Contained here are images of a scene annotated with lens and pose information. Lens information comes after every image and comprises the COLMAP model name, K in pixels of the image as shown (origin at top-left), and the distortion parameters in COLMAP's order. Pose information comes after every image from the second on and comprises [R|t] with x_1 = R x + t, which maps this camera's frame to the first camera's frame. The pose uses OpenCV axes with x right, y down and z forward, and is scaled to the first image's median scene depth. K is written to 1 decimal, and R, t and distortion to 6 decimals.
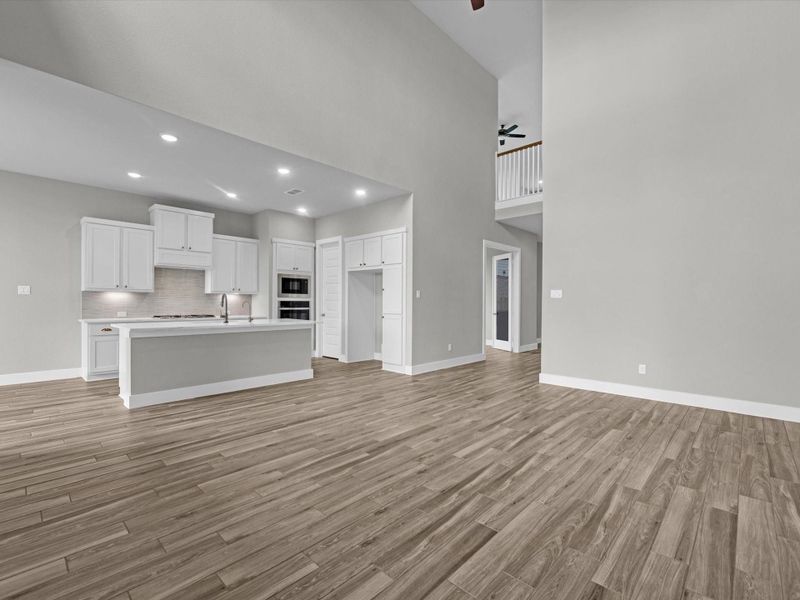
lens RADIAL K [[366.2, 0, 400.8], [0, 366.2, 304.3], [0, 0, 1]] dist [-0.002749, -0.001114]
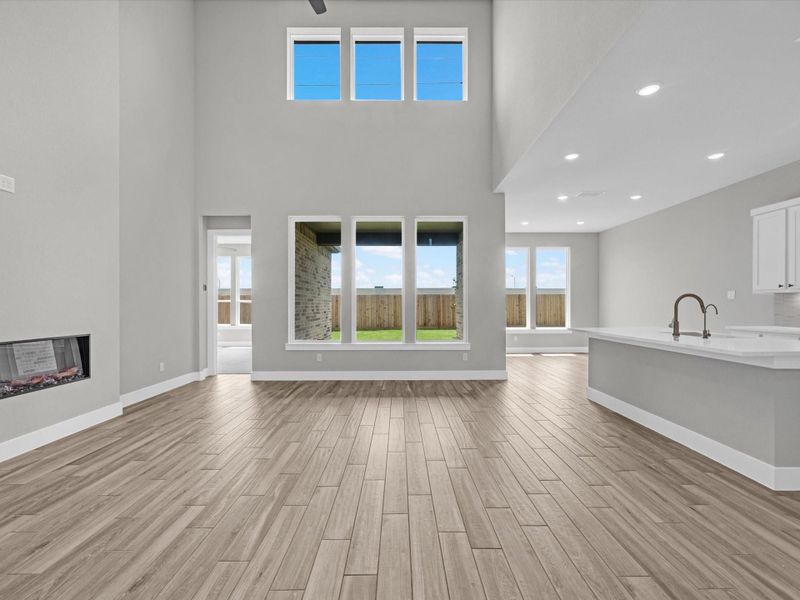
lens RADIAL K [[366.2, 0, 399.7], [0, 366.2, 298.7], [0, 0, 1]] dist [-0.002749, -0.001114]
pose [[-0.724413, -0.017430, -0.689146, 0.414825], [-0.005545, 0.999795, -0.019459, -0.003161], [0.689344, -0.010275, -0.724362, 1.200728]]
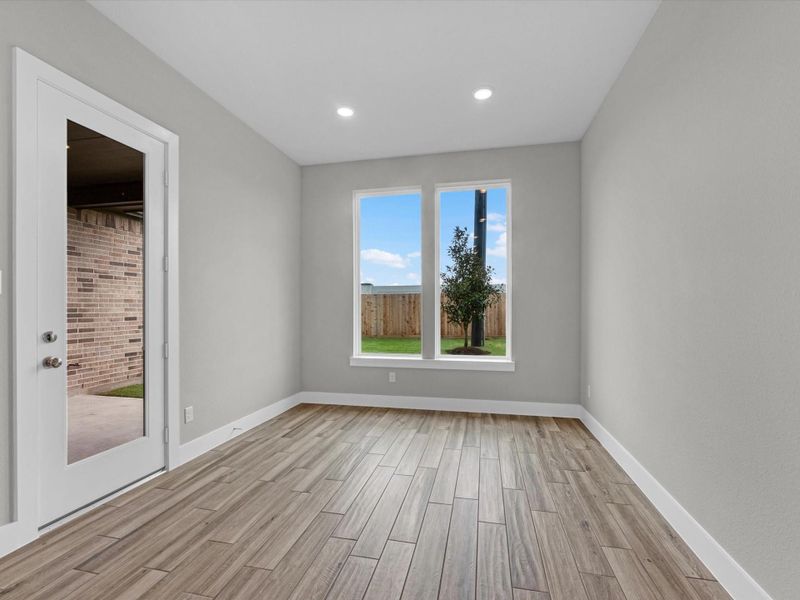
lens RADIAL K [[366.2, 0, 395.7], [0, 366.2, 308.2], [0, 0, 1]] dist [-0.002749, -0.001114]
pose [[-0.862863, -0.003892, -0.505423, -0.896389], [-0.006824, 0.999969, 0.003950, -0.014786], [0.505392, 0.006858, -0.862863, 1.032667]]
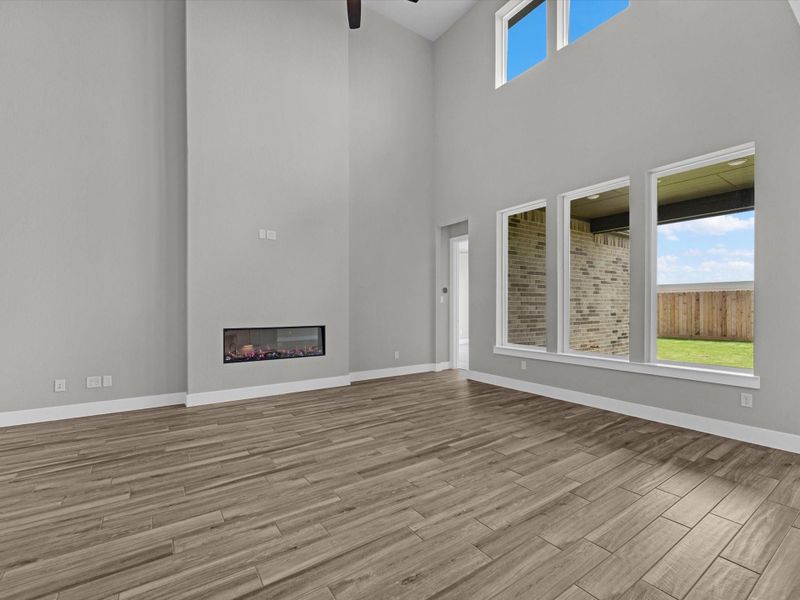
lens RADIAL K [[366.2, 0, 402.8], [0, 366.2, 299.9], [0, 0, 1]] dist [-0.002749, -0.001114]
pose [[-0.978301, -0.001863, 0.207181, -0.106965], [-0.004431, 0.999919, -0.011927, -0.006596], [-0.207142, -0.012587, -0.978230, 1.254014]]
